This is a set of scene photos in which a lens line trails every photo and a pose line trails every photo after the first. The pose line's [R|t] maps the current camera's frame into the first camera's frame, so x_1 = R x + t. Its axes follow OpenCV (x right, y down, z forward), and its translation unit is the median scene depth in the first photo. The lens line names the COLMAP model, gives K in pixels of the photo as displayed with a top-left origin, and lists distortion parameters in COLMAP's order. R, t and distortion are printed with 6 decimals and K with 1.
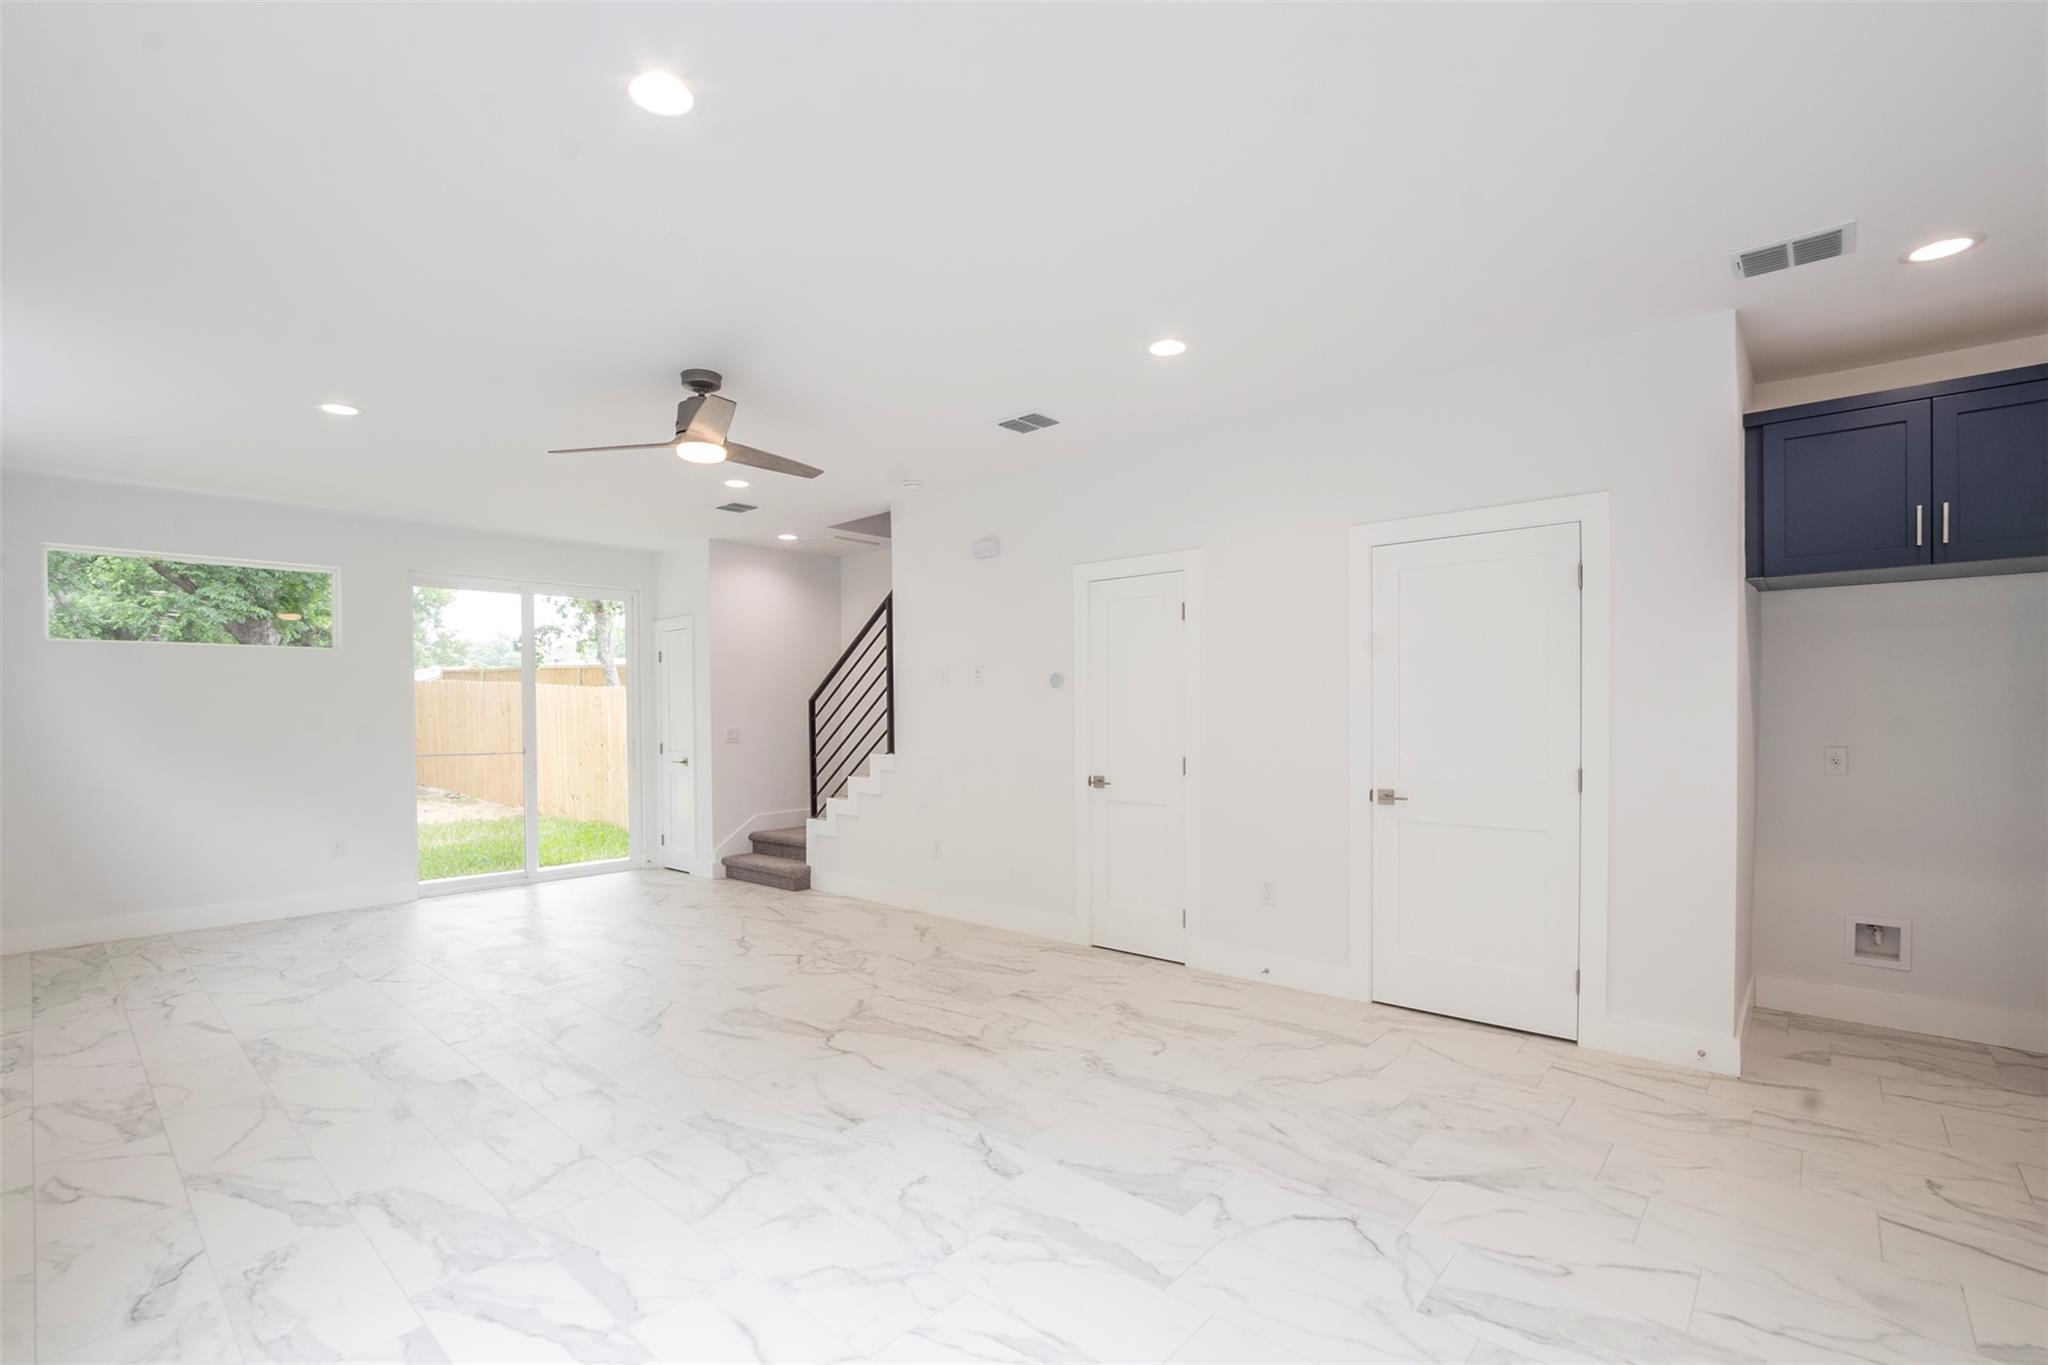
lens RADIAL K [[922.6, 0, 1003.2], [0, 922.6, 727.3], [0, 0, 1]] dist [-0.042940, 0.011199]
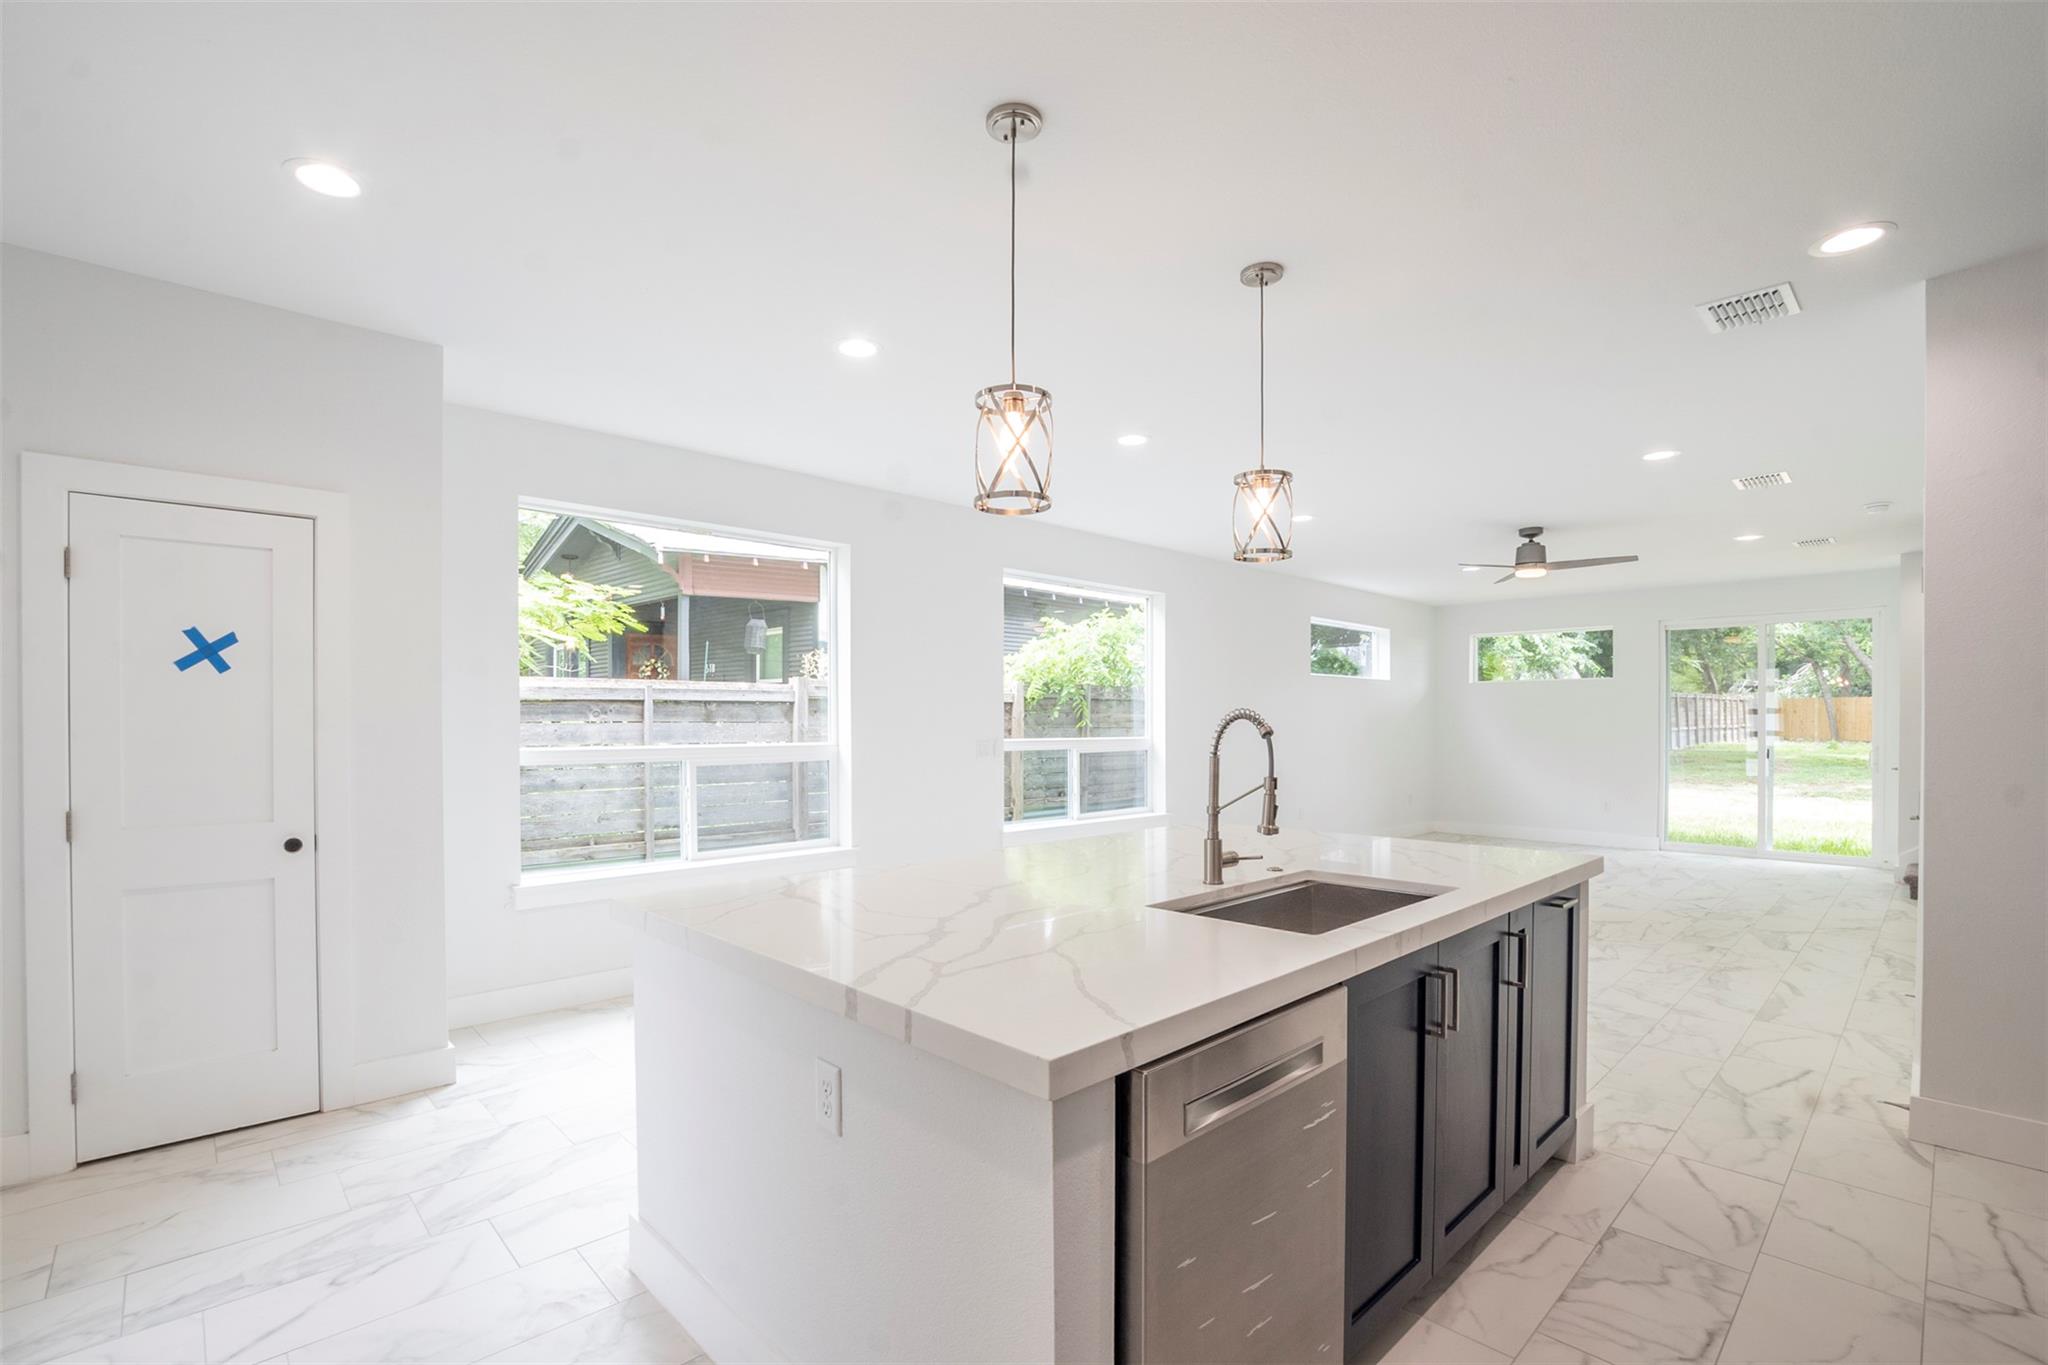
lens RADIAL K [[922.6, 0, 1003.2], [0, 922.6, 727.3], [0, 0, 1]] dist [-0.042940, 0.011199]
pose [[-0.080482, 0.016098, -0.996626, 1.580853], [-0.019766, 0.999647, 0.017743, -0.016921], [0.996560, 0.021127, -0.080136, 0.141497]]
